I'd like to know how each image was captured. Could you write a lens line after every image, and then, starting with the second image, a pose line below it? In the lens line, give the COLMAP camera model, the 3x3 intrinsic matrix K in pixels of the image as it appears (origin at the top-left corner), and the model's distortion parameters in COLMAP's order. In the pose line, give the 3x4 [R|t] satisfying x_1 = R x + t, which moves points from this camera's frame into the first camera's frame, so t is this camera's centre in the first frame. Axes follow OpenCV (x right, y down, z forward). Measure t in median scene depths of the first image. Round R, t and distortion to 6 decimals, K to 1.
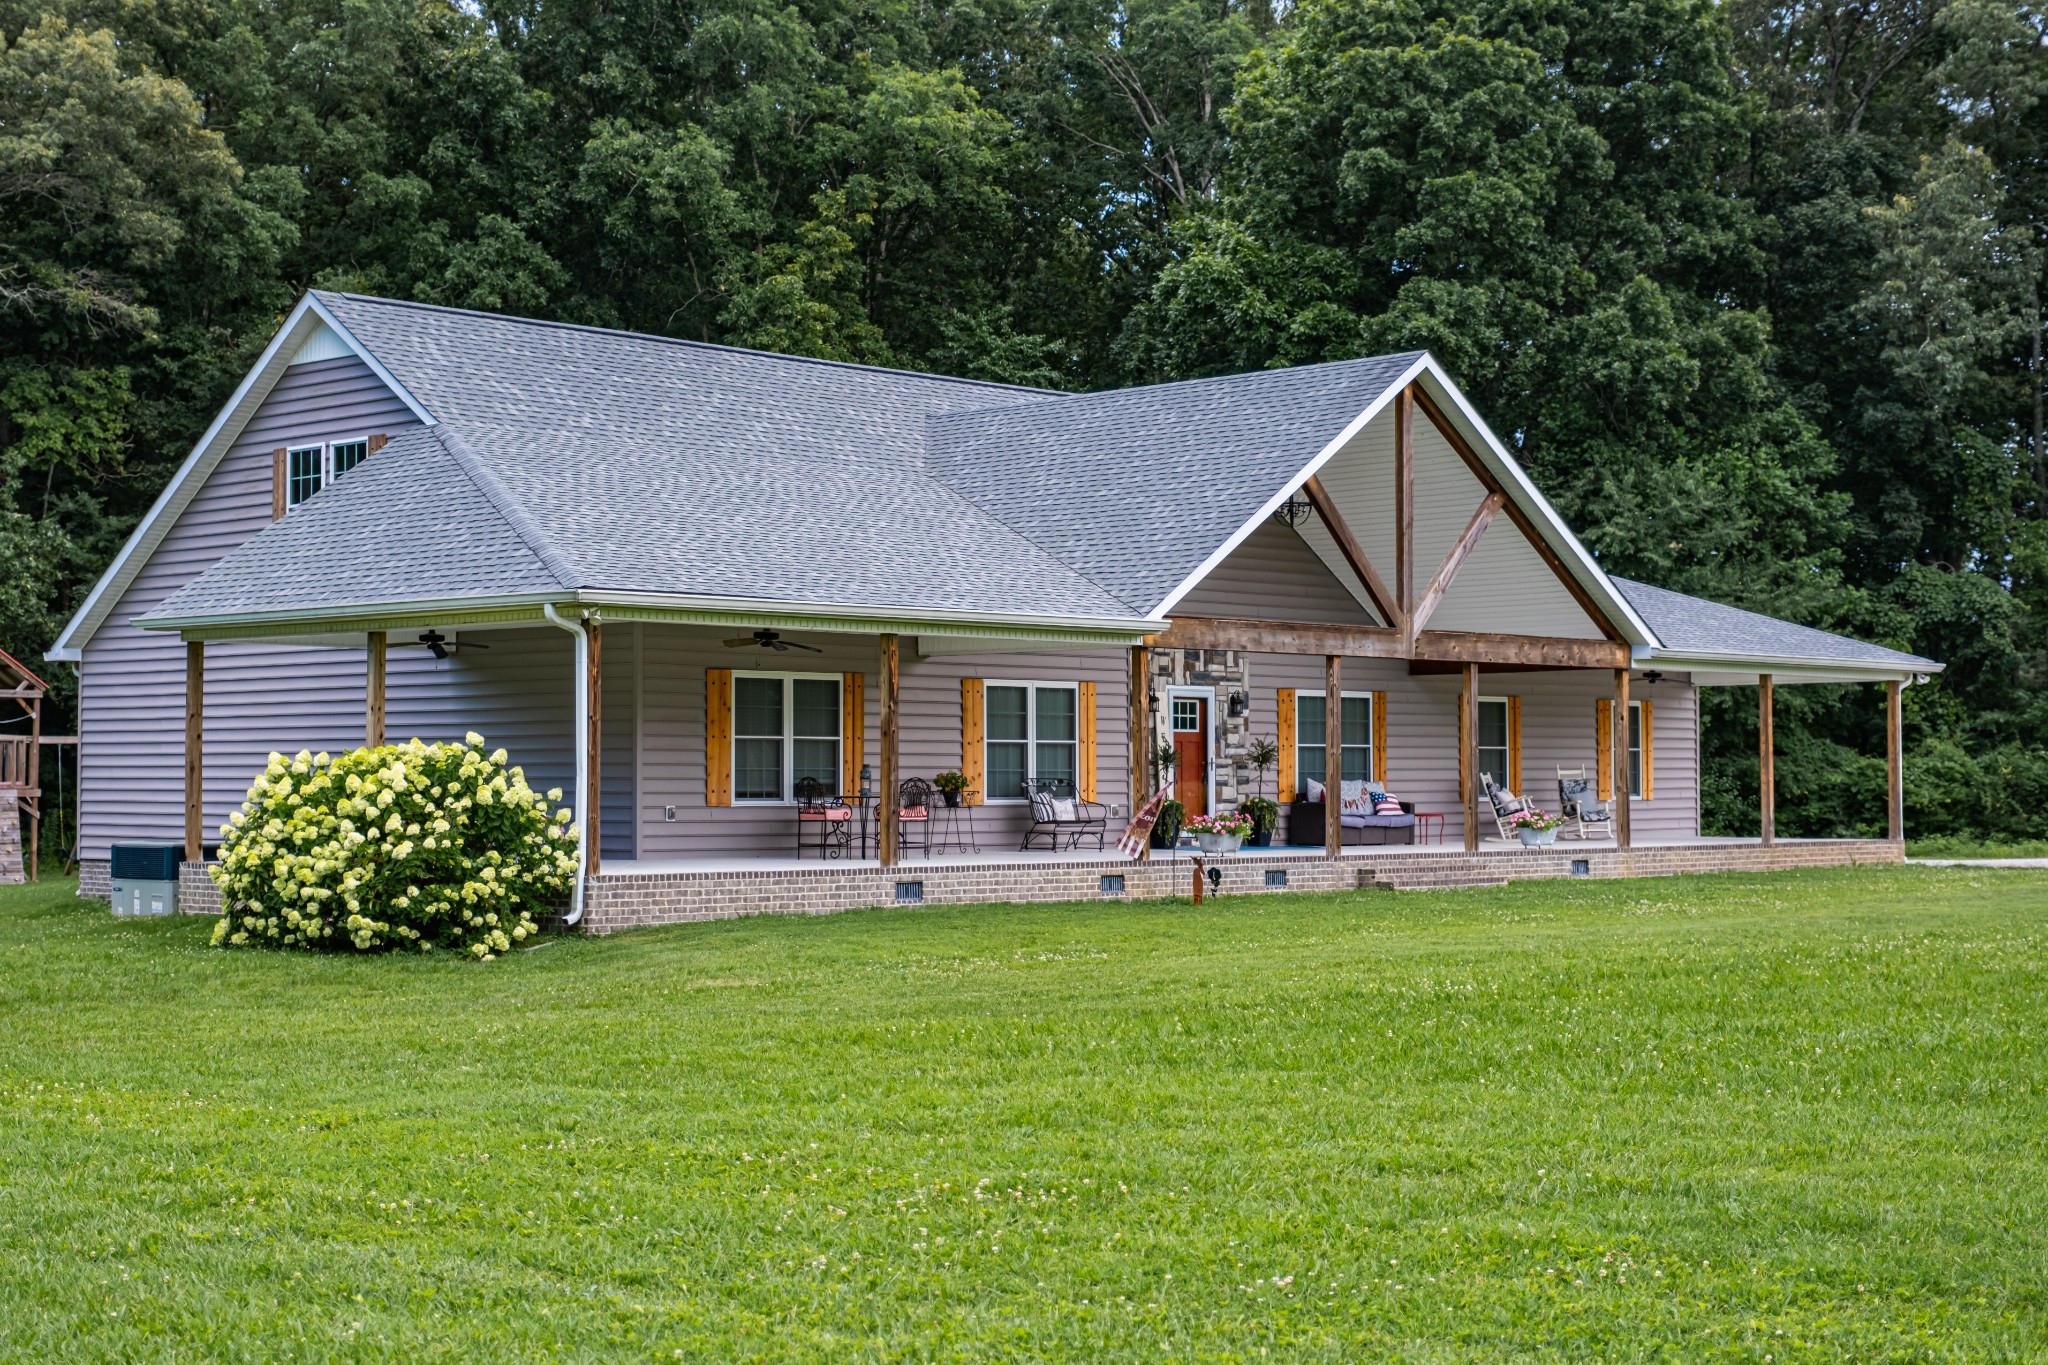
lens RADIAL K [[3050.4, 0, 1024.0], [0, 3050.4, 682.5], [0, 0, 1]] dist [0.116708, -0.660447]
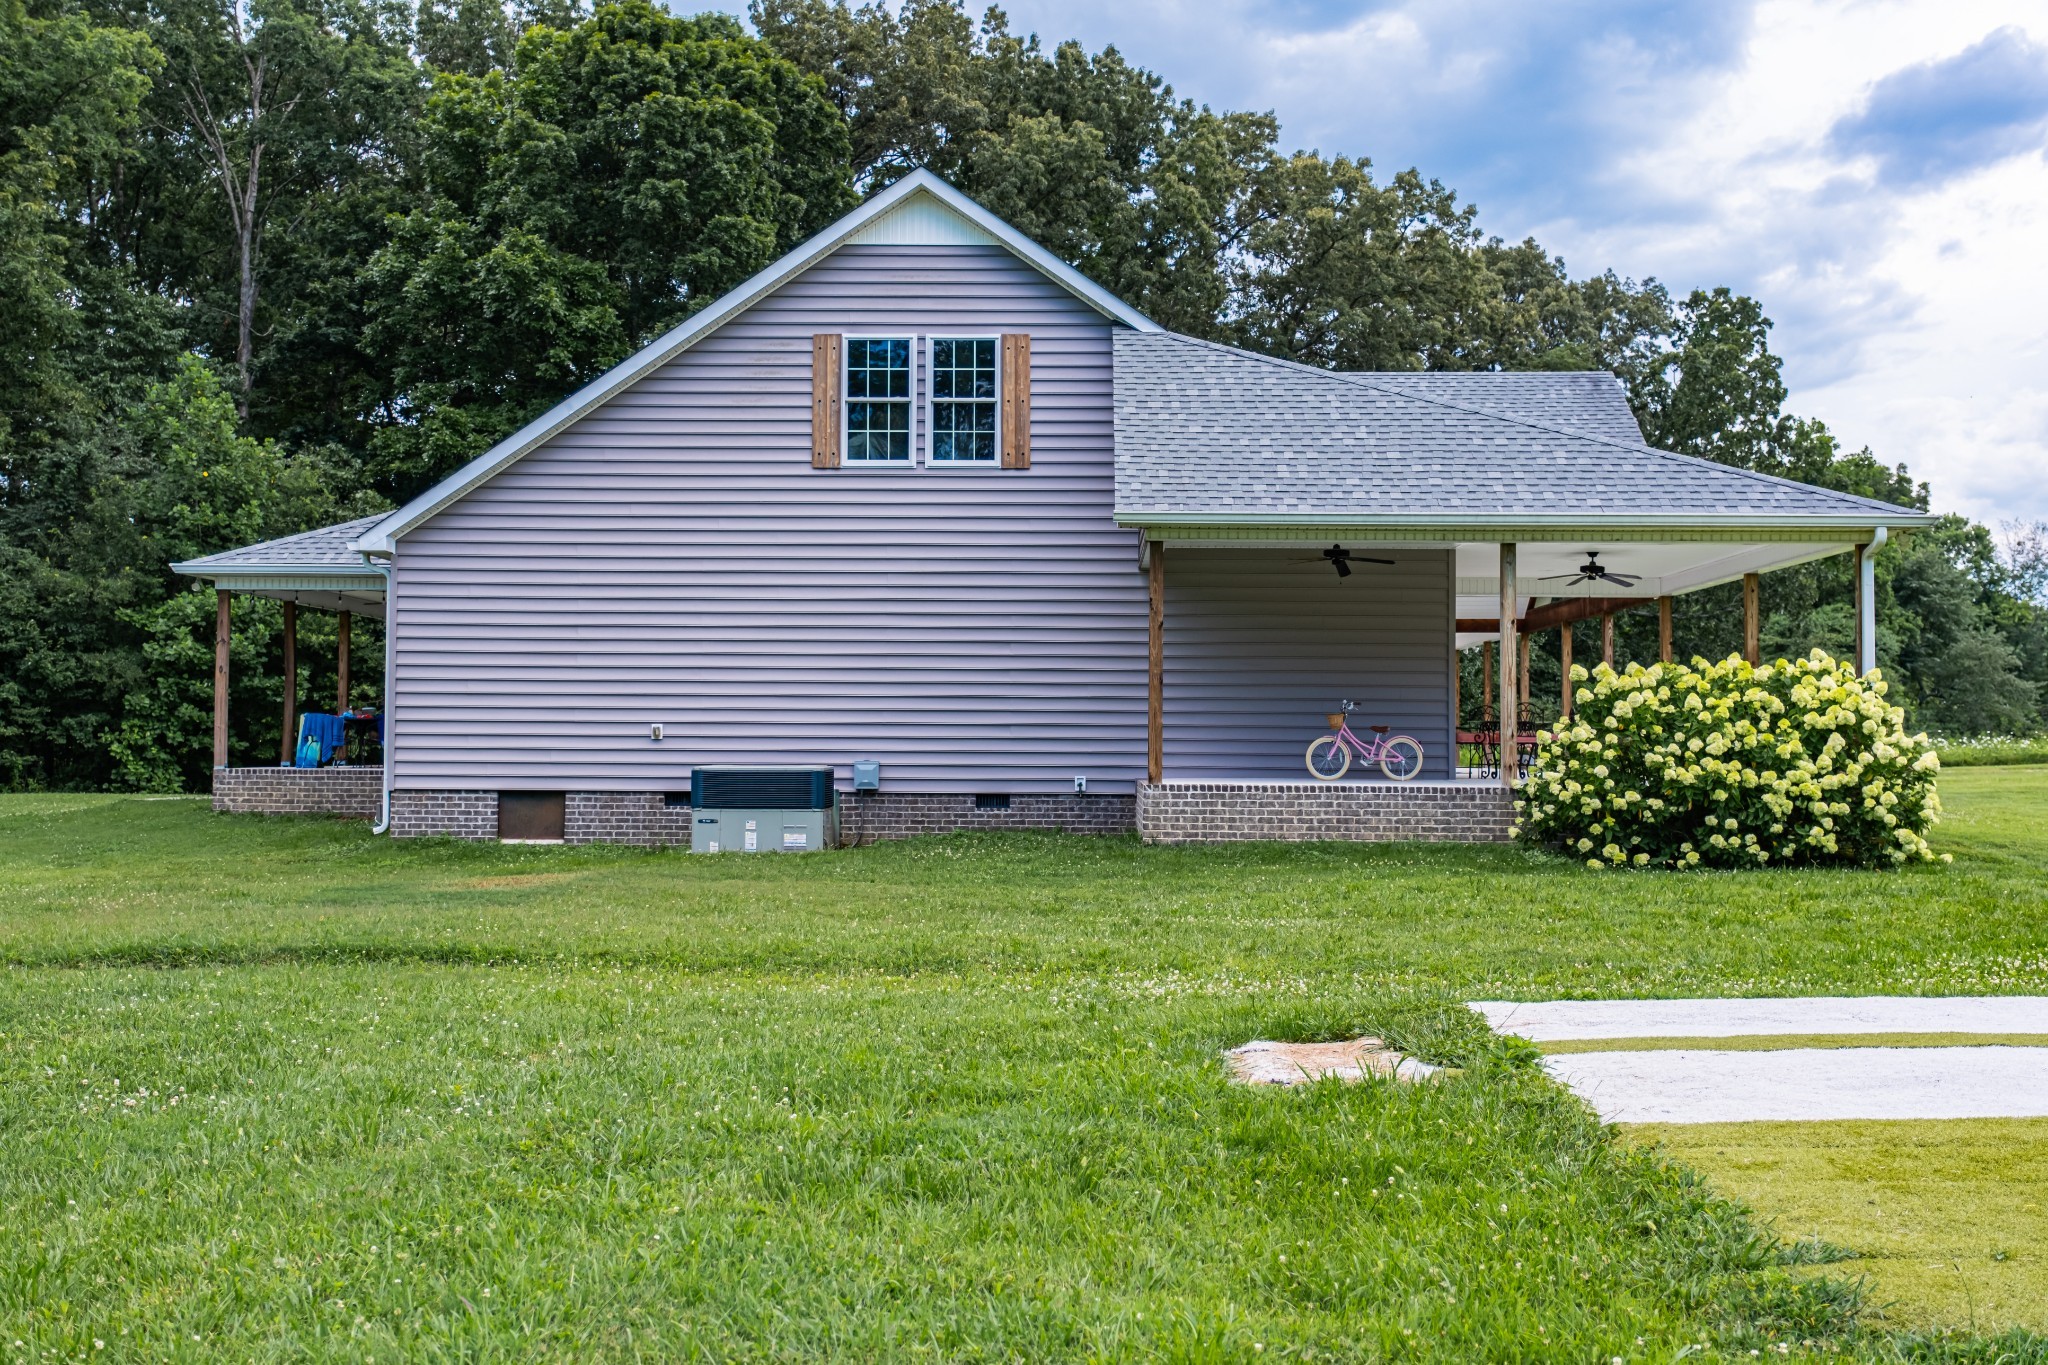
lens RADIAL K [[2313.1, 0, 944.7], [0, 2313.1, 683.8], [0, 0, 1]] dist [0.007718, -0.002006]
pose [[0.739823, 0.020651, 0.672485, -0.688791], [-0.026796, 0.999640, -0.001219, 0.027520], [-0.672268, -0.017118, 0.740110, 0.472933]]
